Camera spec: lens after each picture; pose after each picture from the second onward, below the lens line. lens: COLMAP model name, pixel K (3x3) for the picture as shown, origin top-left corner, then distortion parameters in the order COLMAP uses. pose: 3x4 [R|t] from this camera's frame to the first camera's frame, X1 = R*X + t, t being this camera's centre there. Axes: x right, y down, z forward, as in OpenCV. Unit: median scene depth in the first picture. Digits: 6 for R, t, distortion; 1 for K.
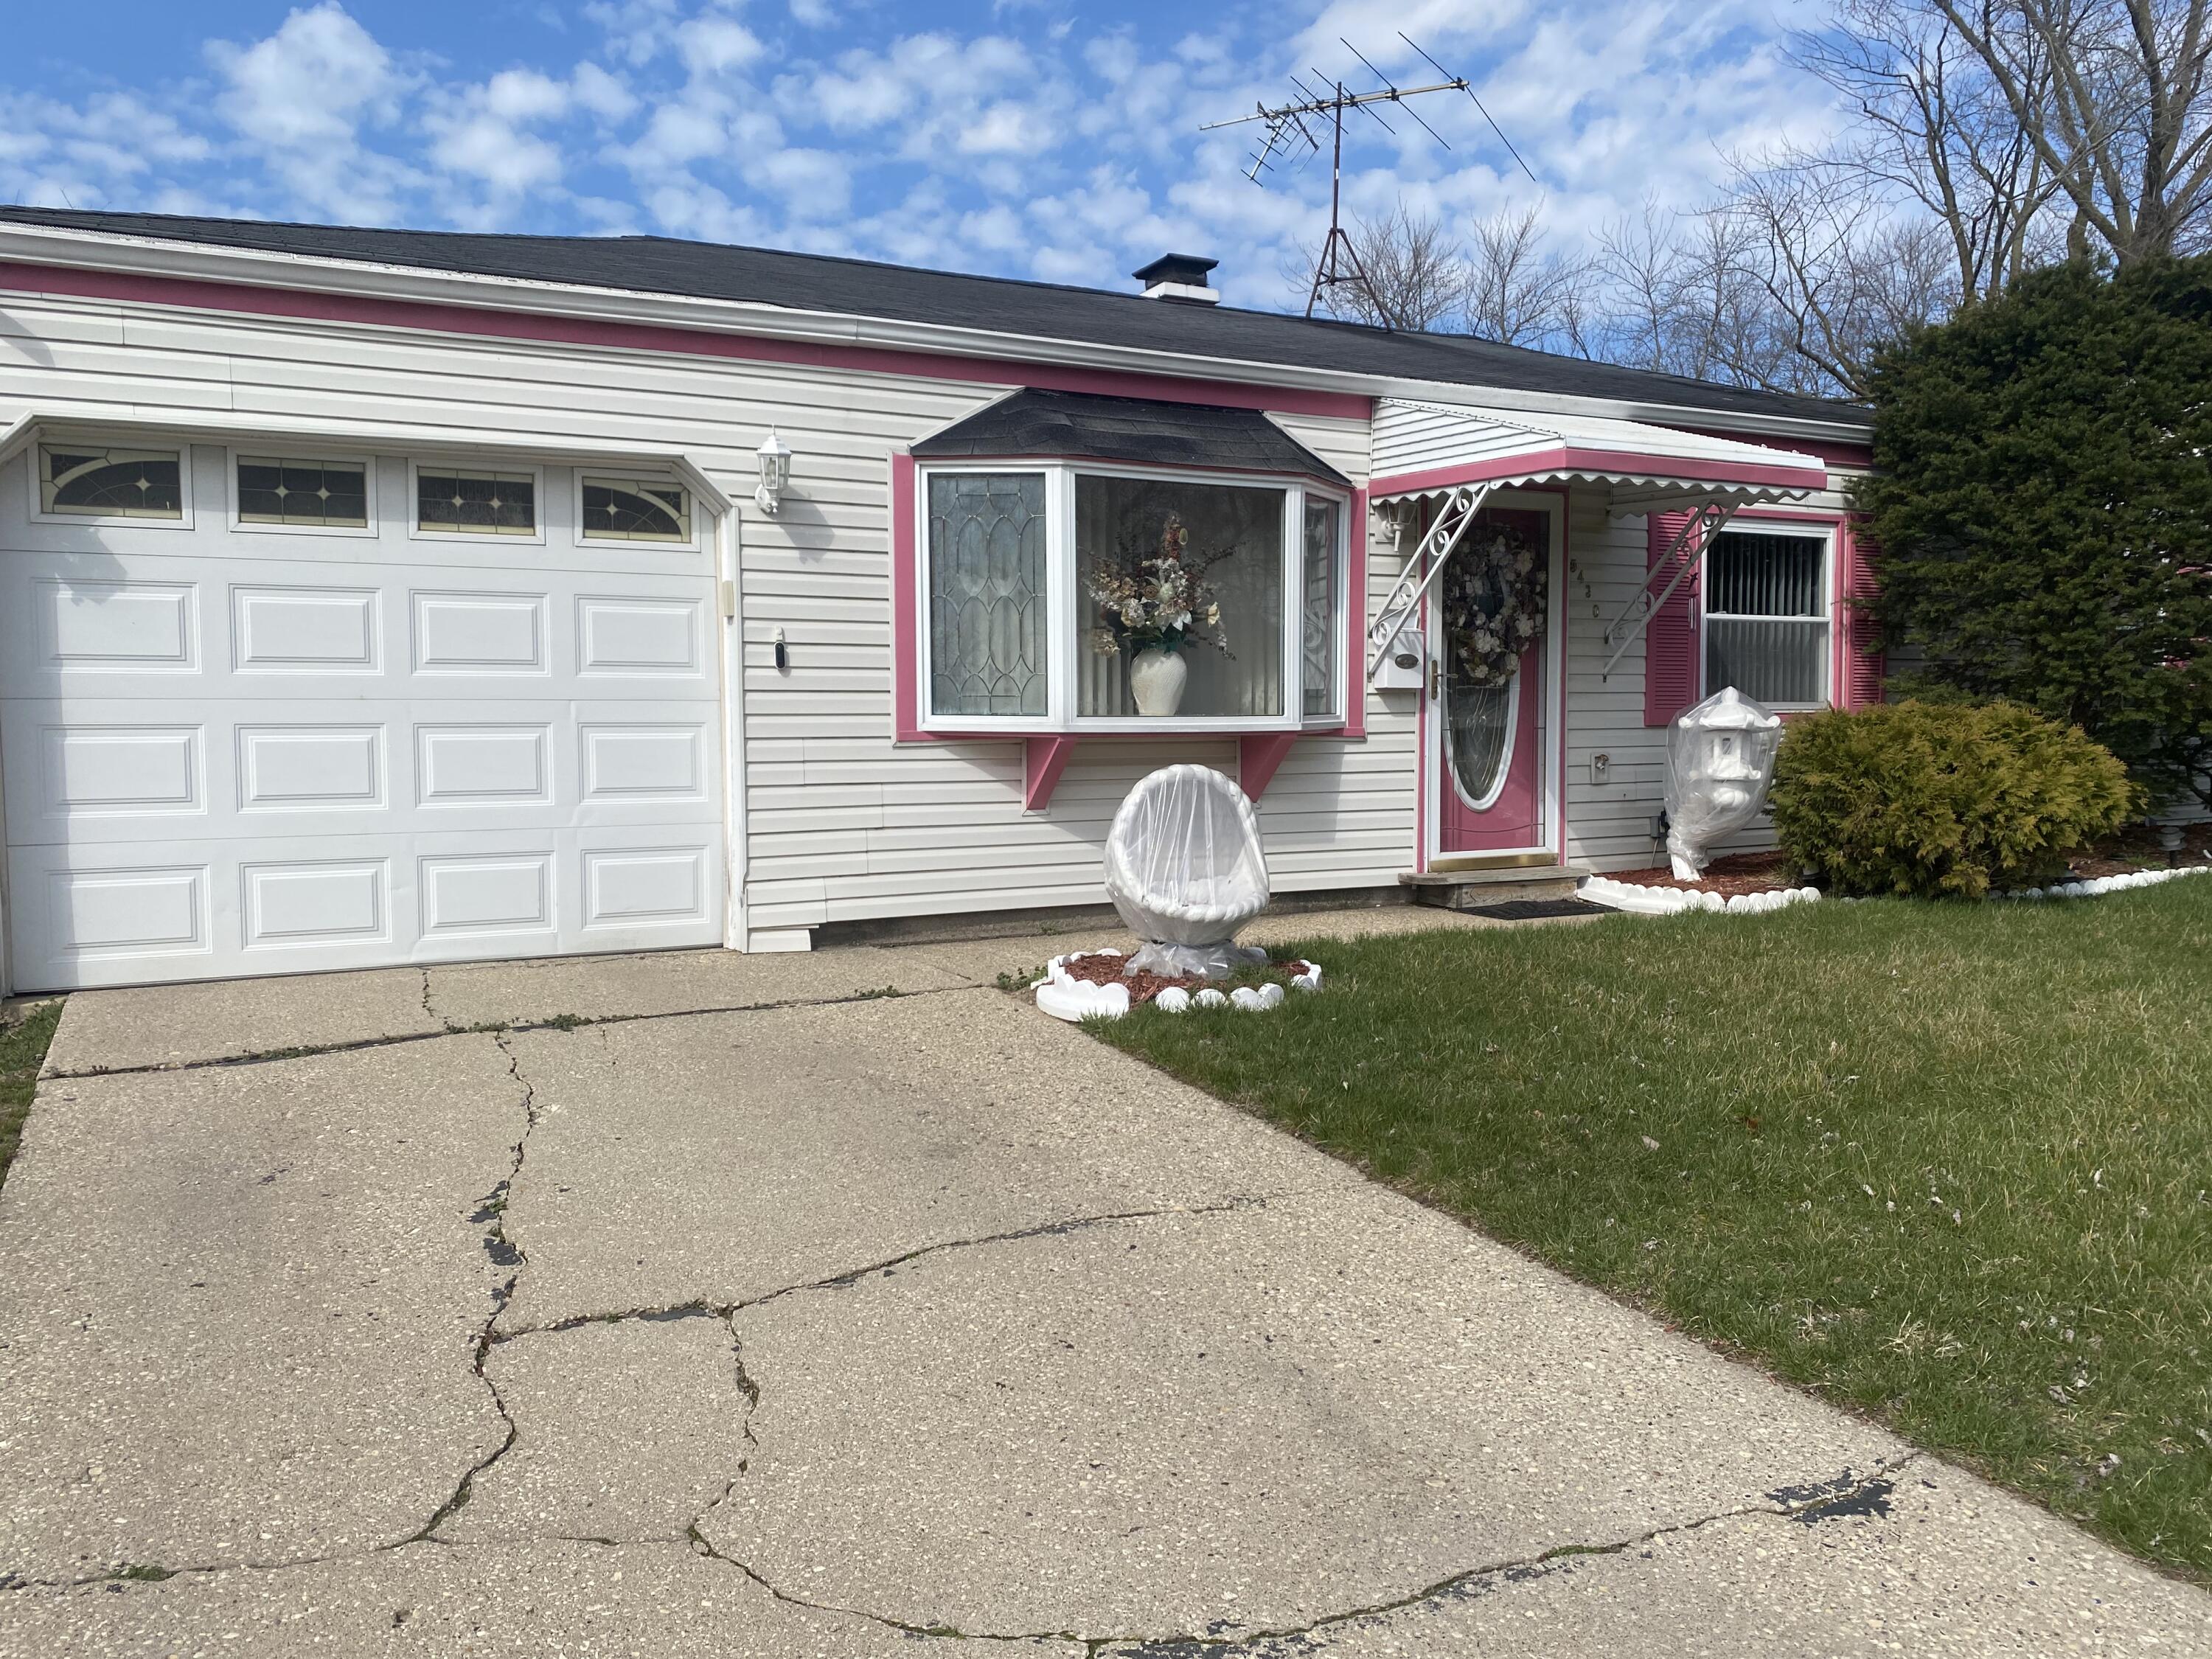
lens RADIAL K [[1590.8, 0, 1055.9], [0, 1590.8, 822.1], [0, 0, 1]] dist [0.034947, -0.001841]
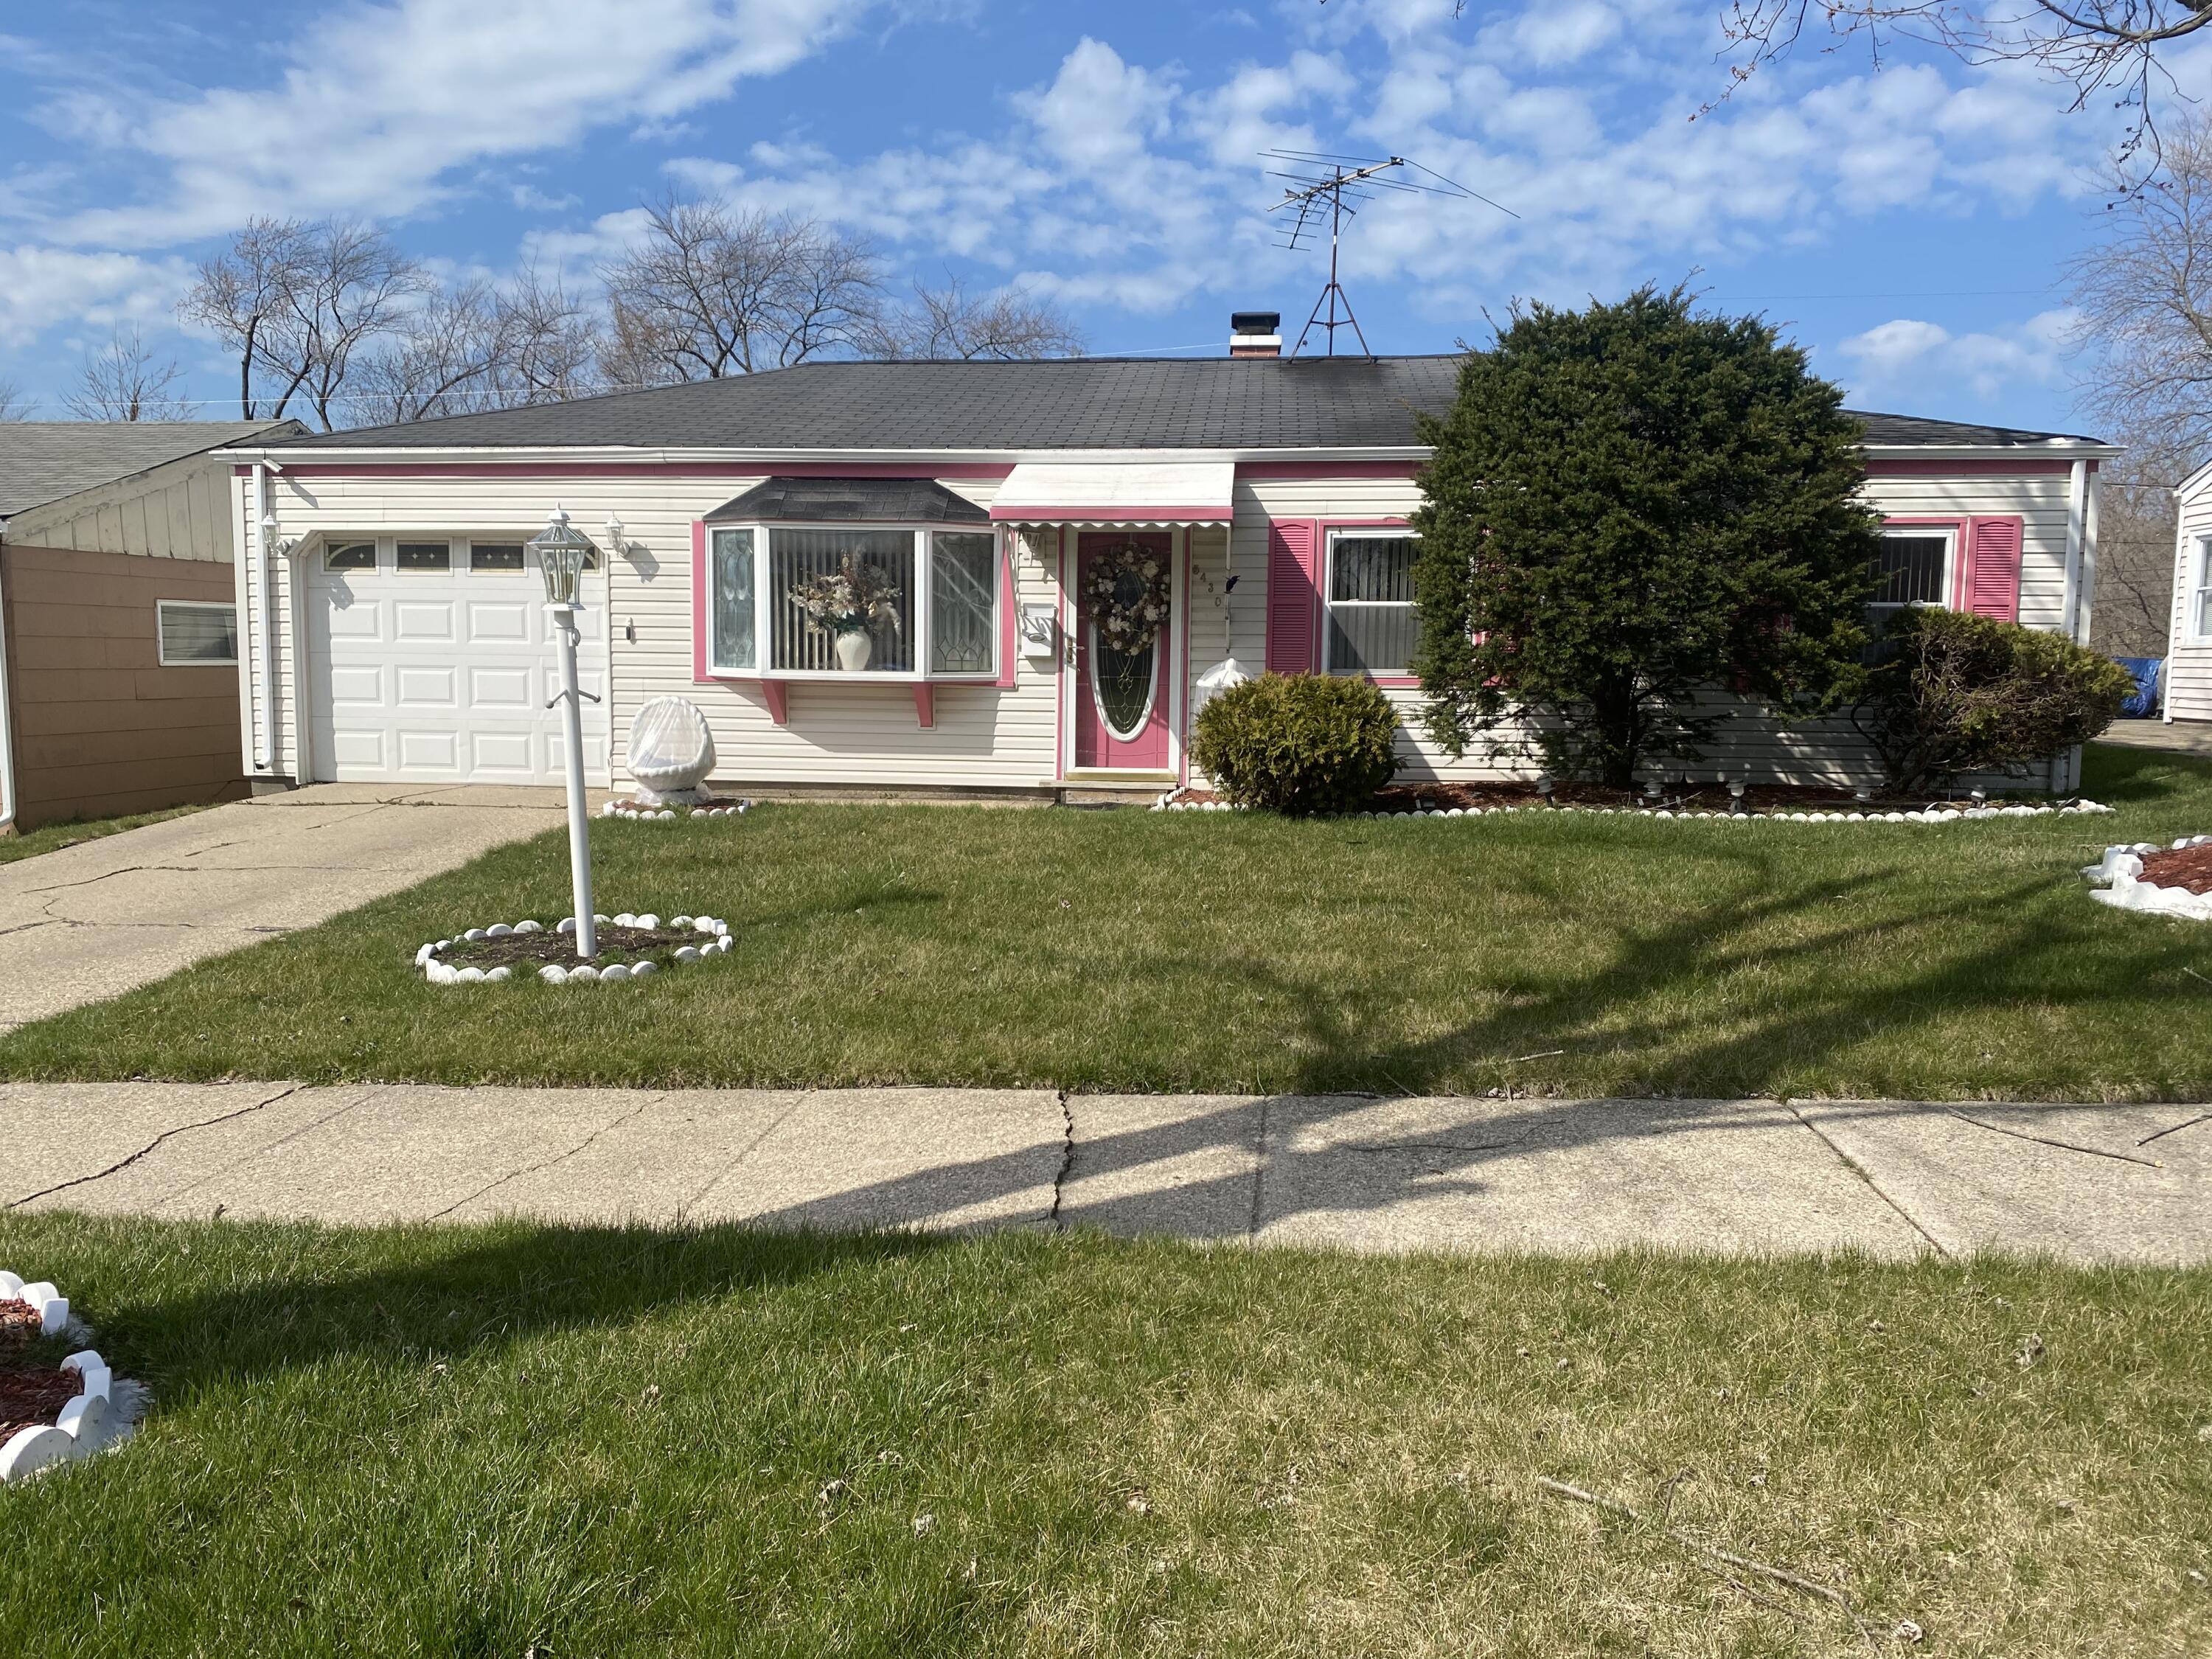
lens RADIAL K [[1791.9, 0, 1072.6], [0, 1791.9, 825.8], [0, 0, 1]] dist [0.023417, 0.003578]
pose [[0.838171, 0.064808, -0.541543, 1.222416], [-0.055309, 0.997896, 0.033817, 0.017747], [0.542595, 0.001608, 0.839993, -0.416125]]
